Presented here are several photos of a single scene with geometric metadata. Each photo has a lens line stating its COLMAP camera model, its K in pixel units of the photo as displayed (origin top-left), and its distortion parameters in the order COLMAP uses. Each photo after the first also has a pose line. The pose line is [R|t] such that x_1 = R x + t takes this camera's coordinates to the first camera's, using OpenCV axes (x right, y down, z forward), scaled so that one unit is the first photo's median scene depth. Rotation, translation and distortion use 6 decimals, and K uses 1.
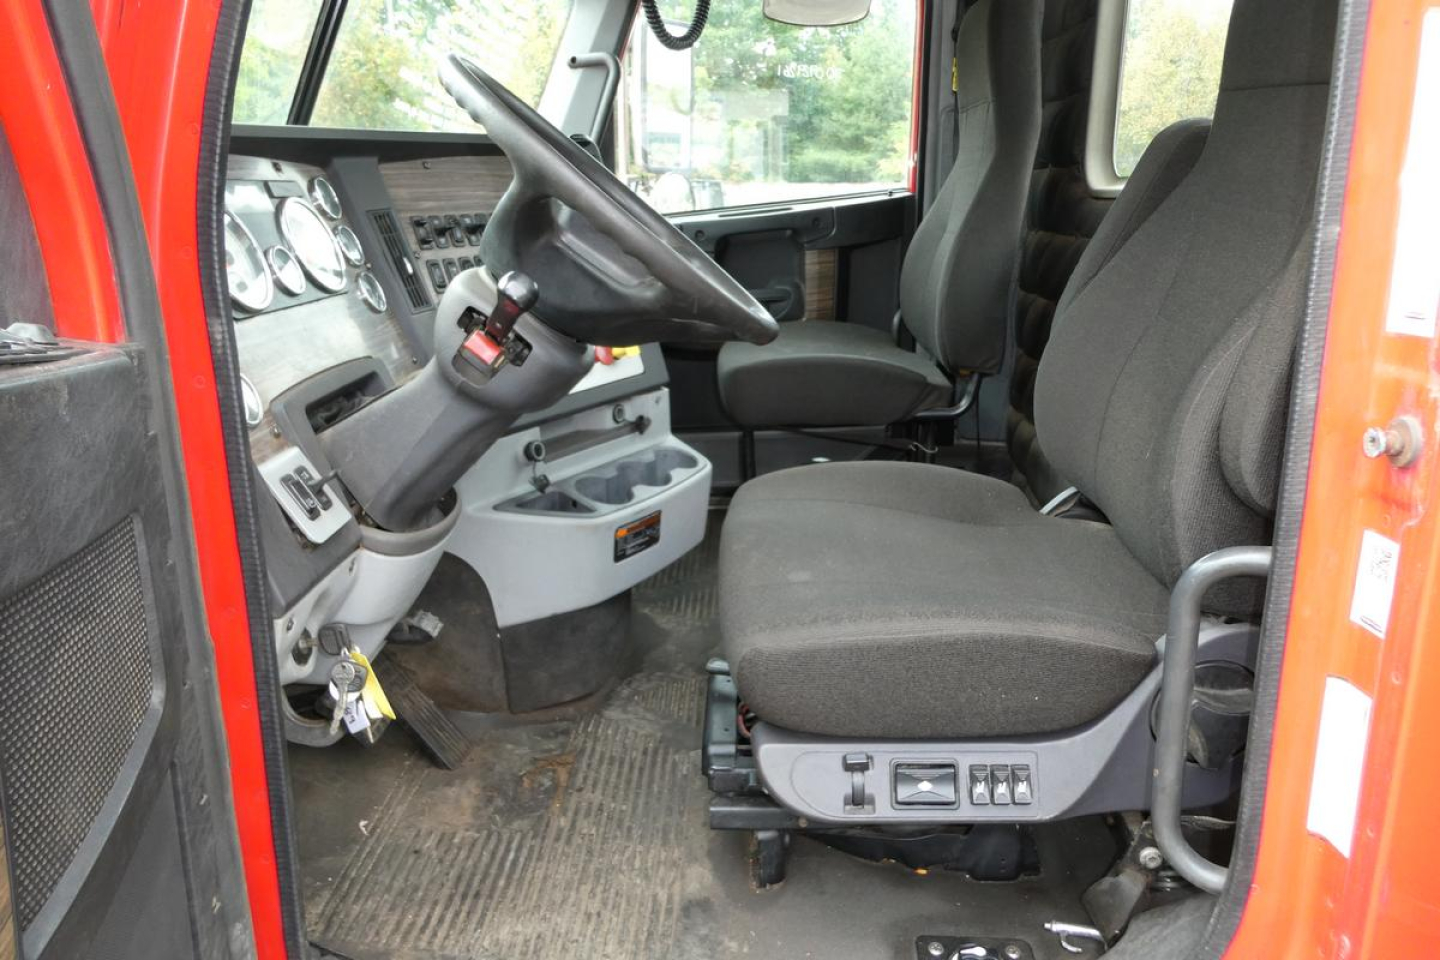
lens RADIAL K [[1050.0, 0, 720.0], [0, 1050.0, 480.0], [0, 0, 1]] dist [-0.001622, 0.000589]
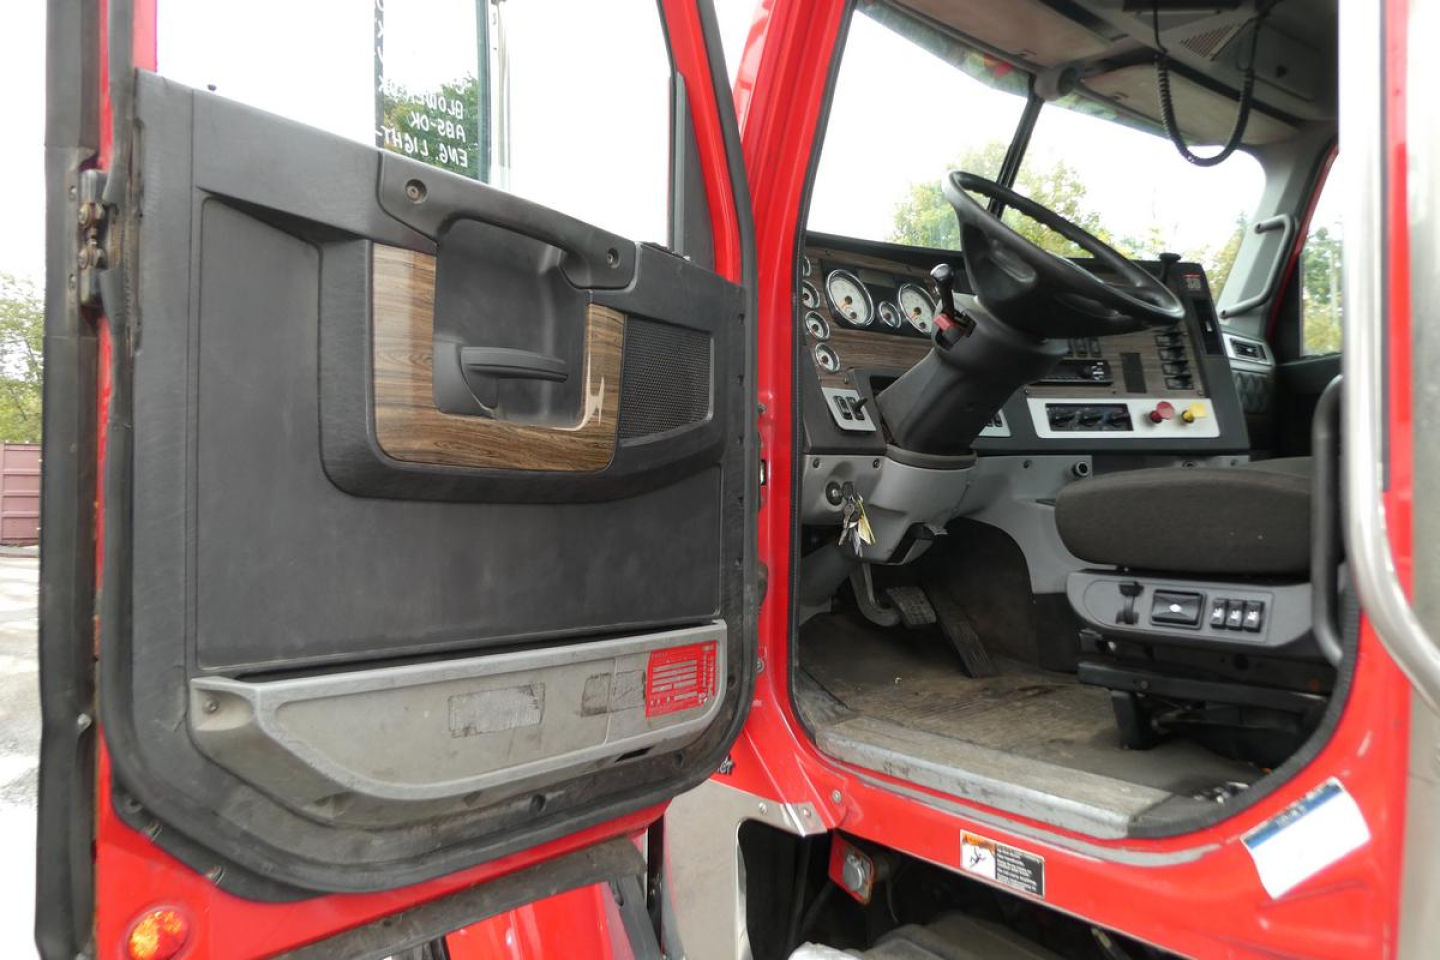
lens RADIAL K [[1020.5, 0, 720.0], [0, 1020.5, 480.0], [0, 0, 1]] dist [0.000809, 0.006671]
pose [[0.667595, 0.010909, -0.744445, 0.749416], [-0.204388, 0.964163, -0.169160, 0.463509], [0.715921, 0.265086, 0.645900, -0.254001]]
